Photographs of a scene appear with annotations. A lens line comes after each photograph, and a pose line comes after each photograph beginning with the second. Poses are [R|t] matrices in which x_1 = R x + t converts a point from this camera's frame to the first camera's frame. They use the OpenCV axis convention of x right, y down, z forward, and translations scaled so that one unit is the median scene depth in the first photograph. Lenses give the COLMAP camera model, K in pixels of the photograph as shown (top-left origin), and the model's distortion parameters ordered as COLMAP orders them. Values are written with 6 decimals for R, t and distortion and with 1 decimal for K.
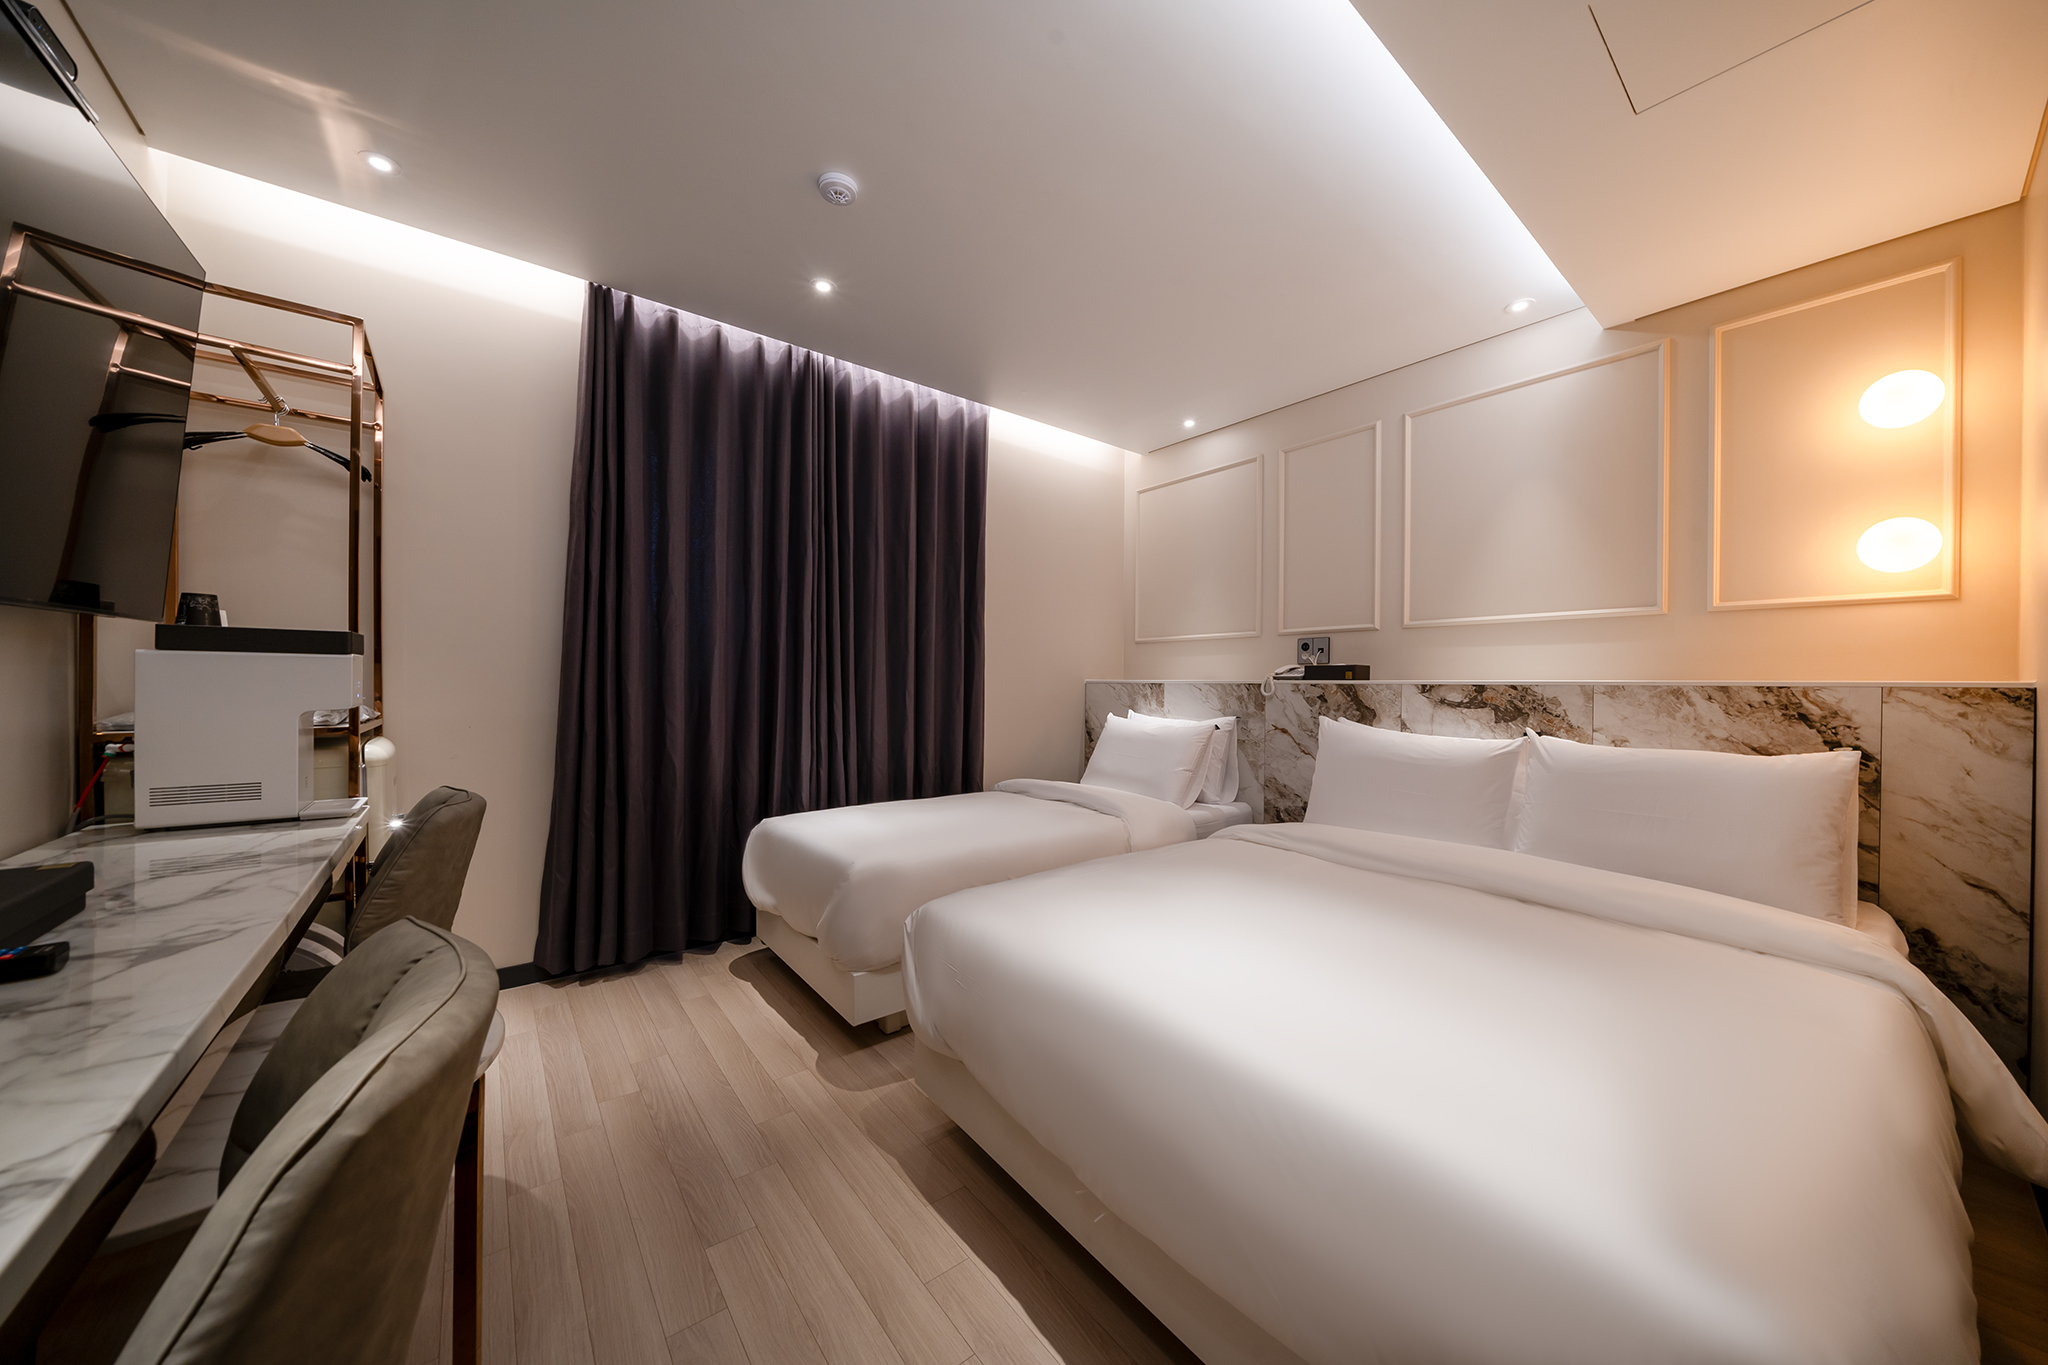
lens RADIAL K [[690.9, 0, 1022.1], [0, 690.9, 684.0], [0, 0, 1]] dist [-0.010310, 0.000163]
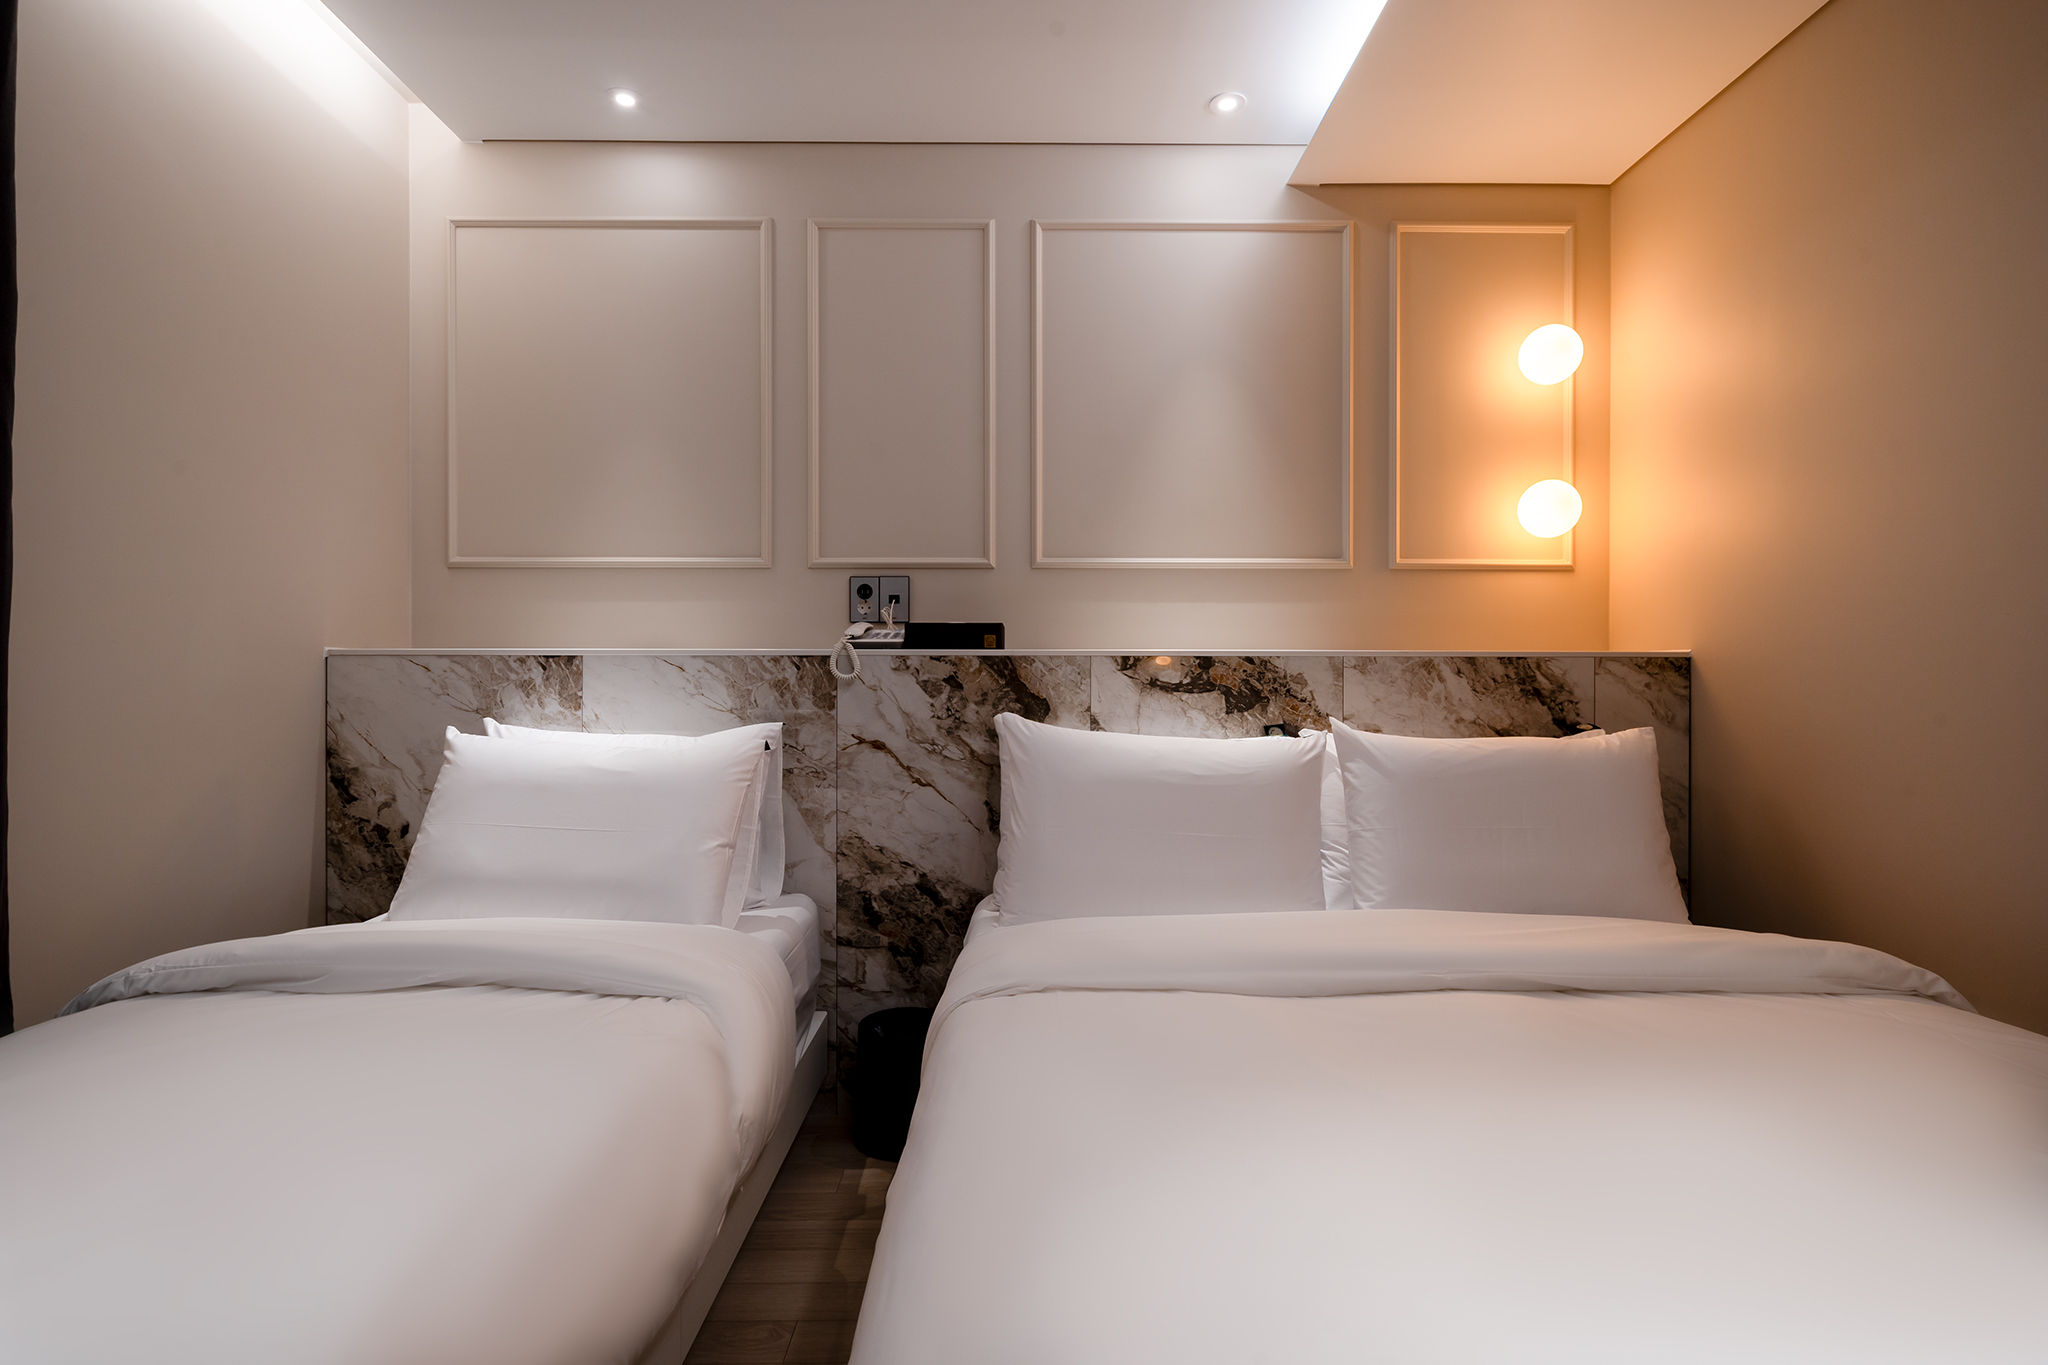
lens RADIAL K [[971.6, 0, 1024.0], [0, 971.6, 682.5], [0, 0, 1]] dist [-0.000797, -0.000246]
pose [[0.610784, -0.009763, 0.791737, -0.171510], [0.003514, 0.999948, 0.009619, 0.016300], [-0.791790, -0.003093, 0.610786, 0.563924]]
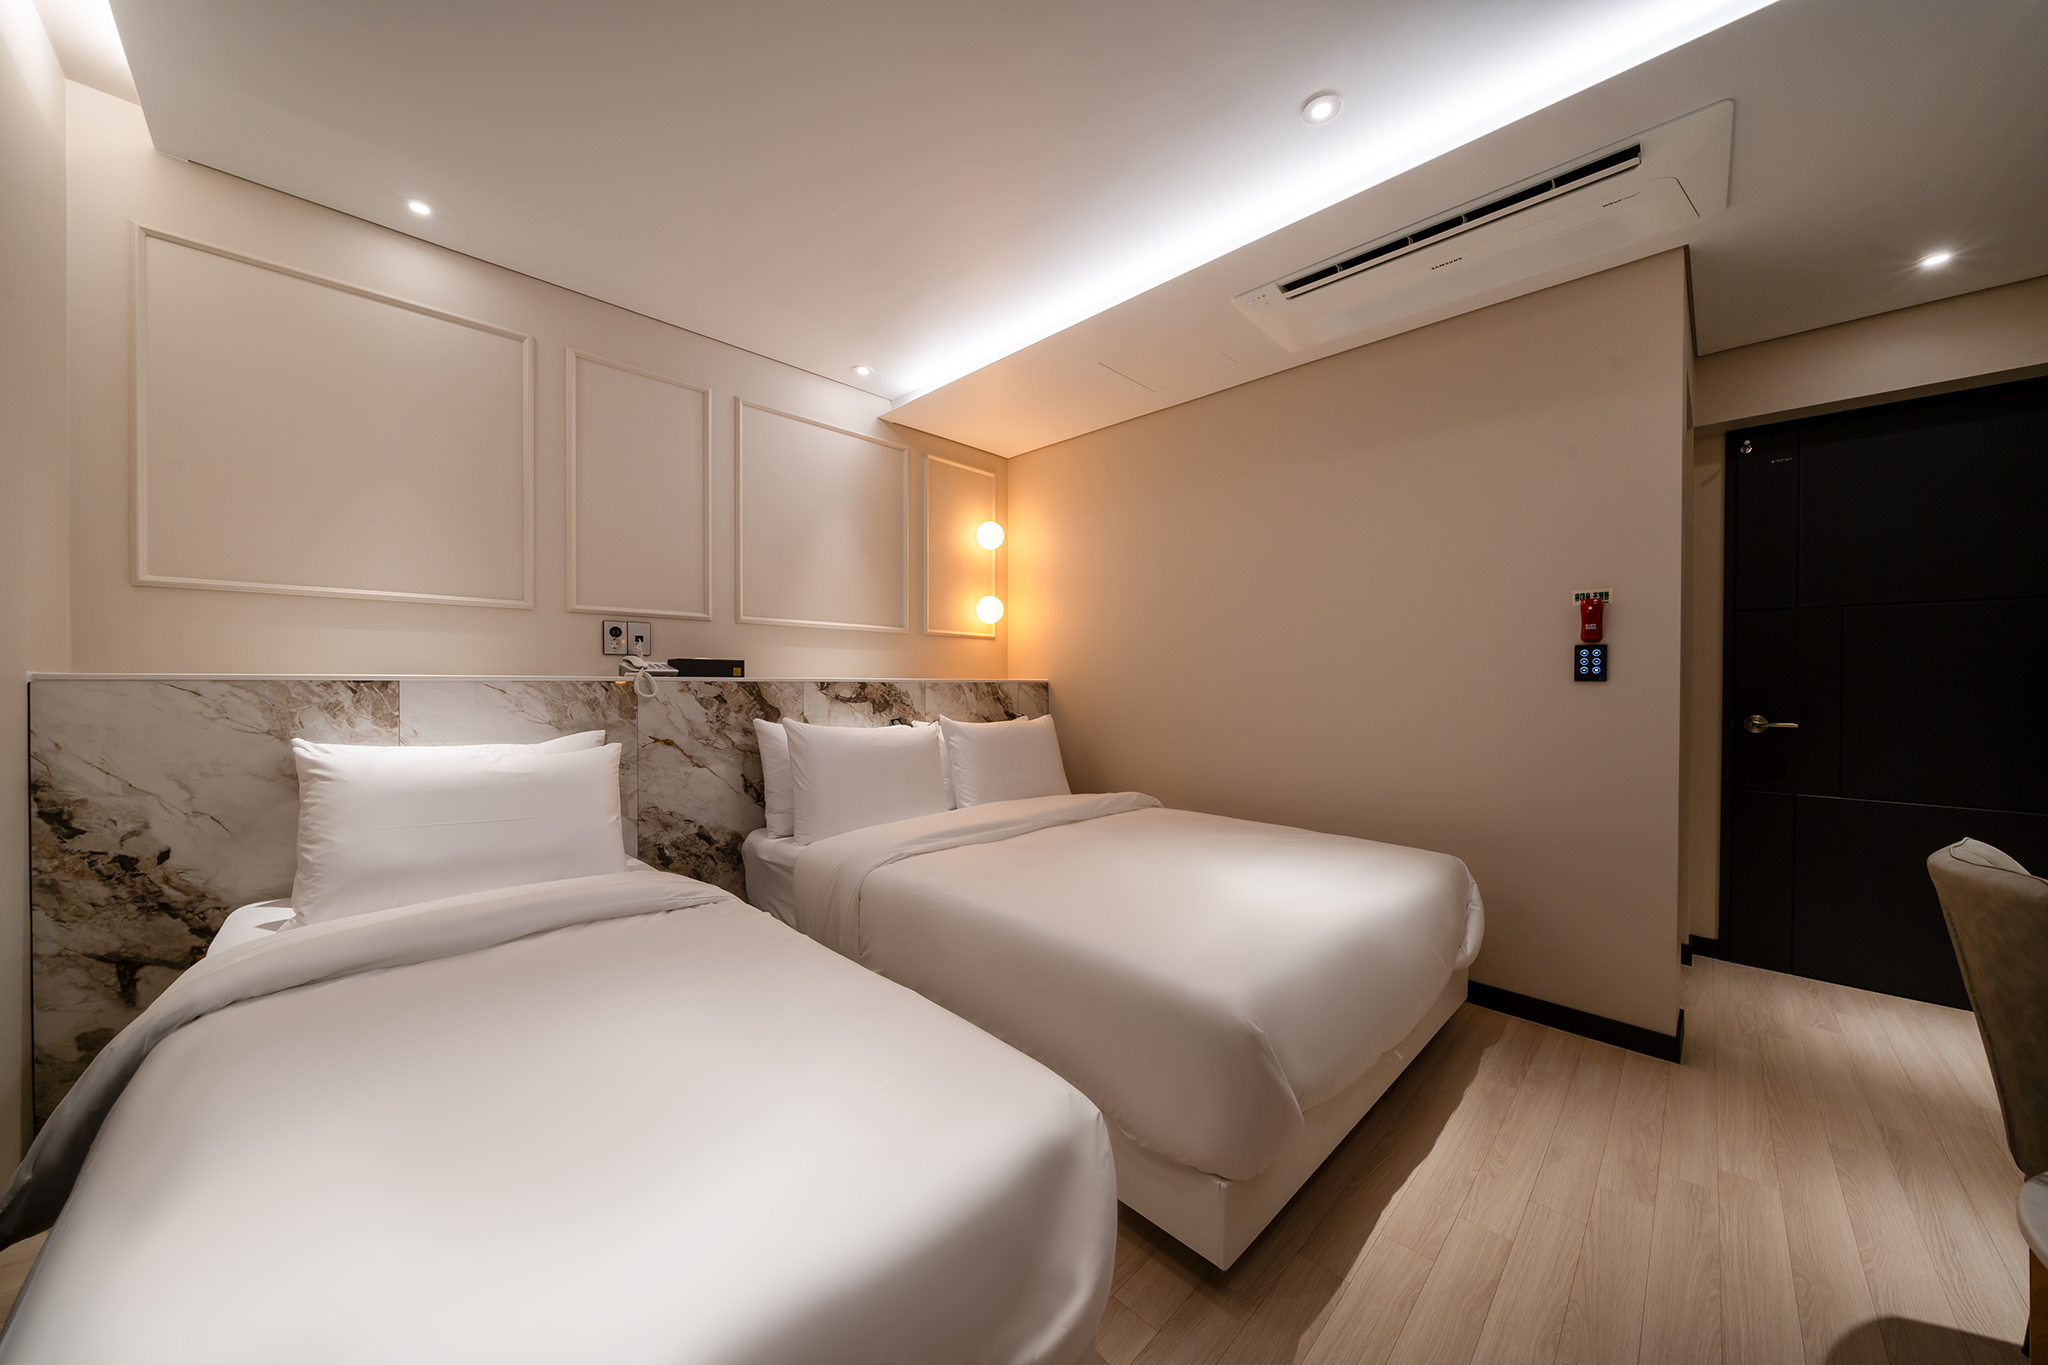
lens RADIAL K [[690.9, 0, 1022.1], [0, 690.9, 684.0], [0, 0, 1]] dist [-0.010310, 0.000163]
pose [[-0.124844, -0.013321, 0.992087, -0.532062], [-0.006432, 0.999900, 0.012617, -0.012060], [-0.992155, -0.004806, -0.124918, 0.866757]]
